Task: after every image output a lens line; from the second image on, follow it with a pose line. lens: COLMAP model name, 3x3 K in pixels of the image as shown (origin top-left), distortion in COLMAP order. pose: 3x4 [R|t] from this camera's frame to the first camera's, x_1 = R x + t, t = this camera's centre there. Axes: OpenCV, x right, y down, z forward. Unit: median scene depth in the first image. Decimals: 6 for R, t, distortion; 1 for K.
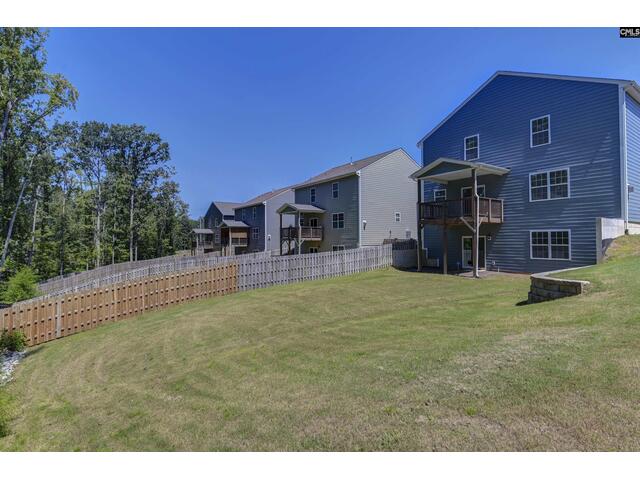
lens RADIAL K [[339.8, 0, 321.1], [0, 339.8, 237.3], [0, 0, 1]] dist [-0.004400, -0.002671]
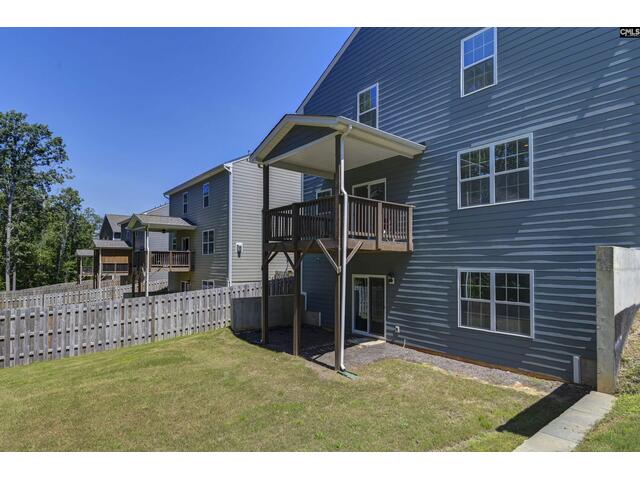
lens RADIAL K [[365.7, 0, 332.1], [0, 365.7, 258.0], [0, 0, 1]] dist [0.001261, 0.001099]
pose [[0.995551, 0.012420, 0.093397, 0.367618], [-0.011926, 0.999912, -0.005845, -0.028525], [-0.093461, 0.004706, 0.995612, 0.469753]]
